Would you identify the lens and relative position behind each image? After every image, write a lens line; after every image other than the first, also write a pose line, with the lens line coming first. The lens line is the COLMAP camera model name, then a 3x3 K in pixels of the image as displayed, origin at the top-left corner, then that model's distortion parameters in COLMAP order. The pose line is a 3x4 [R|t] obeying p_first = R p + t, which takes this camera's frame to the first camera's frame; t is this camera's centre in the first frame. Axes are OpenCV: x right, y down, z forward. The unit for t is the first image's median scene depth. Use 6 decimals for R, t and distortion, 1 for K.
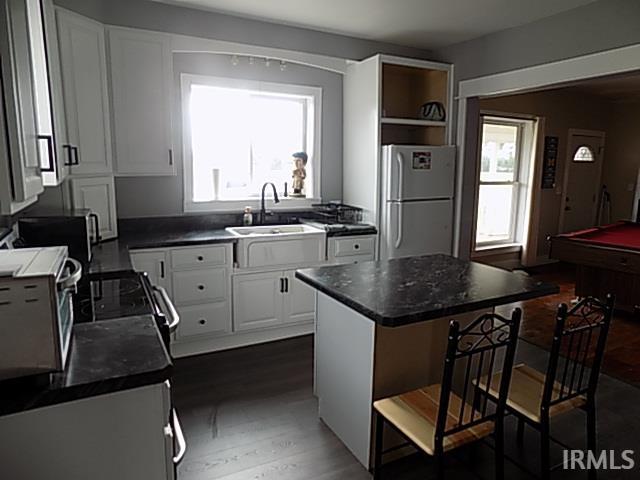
lens RADIAL K [[428.0, 0, 320.2], [0, 428.0, 235.1], [0, 0, 1]] dist [-0.084666, 0.076776]
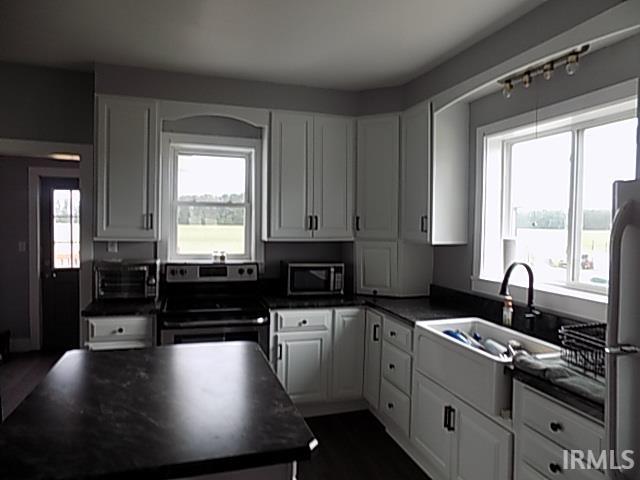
lens RADIAL K [[428.0, 0, 320.2], [0, 428.0, 235.1], [0, 0, 1]] dist [-0.084666, 0.076776]
pose [[-0.118881, 0.011509, -0.992842, 0.536824], [-0.182898, 0.982568, 0.033290, -0.131388], [0.975918, 0.185546, -0.114704, 0.783814]]
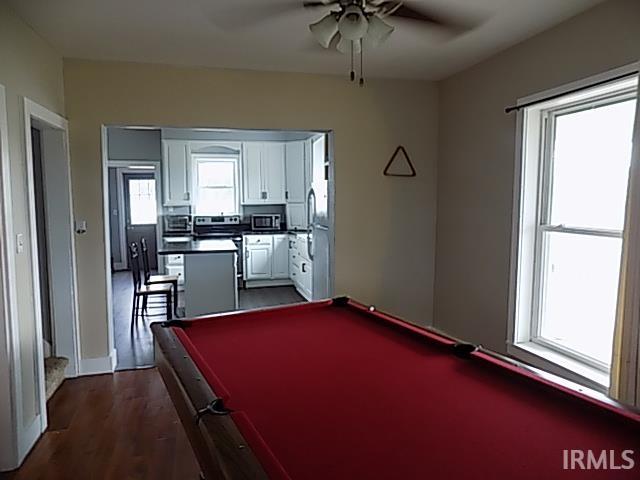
lens RADIAL K [[428.0, 0, 320.2], [0, 428.0, 235.1], [0, 0, 1]] dist [-0.084666, 0.076776]
pose [[-0.158945, 0.075548, -0.984393, 1.431713], [-0.162761, 0.981421, 0.101600, -0.181273], [0.973779, 0.176369, -0.143695, 1.185214]]
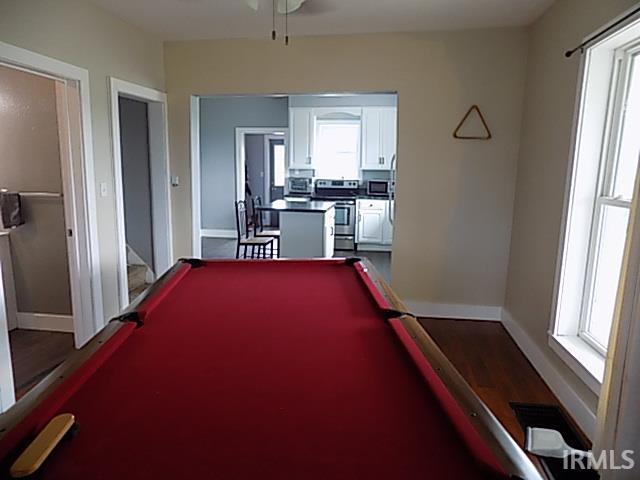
lens RADIAL K [[428.0, 0, 320.2], [0, 428.0, 235.1], [0, 0, 1]] dist [-0.084666, 0.076776]
pose [[-0.553082, 0.115004, -0.825151, 1.352013], [-0.159557, 0.957472, 0.240394, -0.215599], [0.817706, 0.264616, -0.511210, 1.461563]]
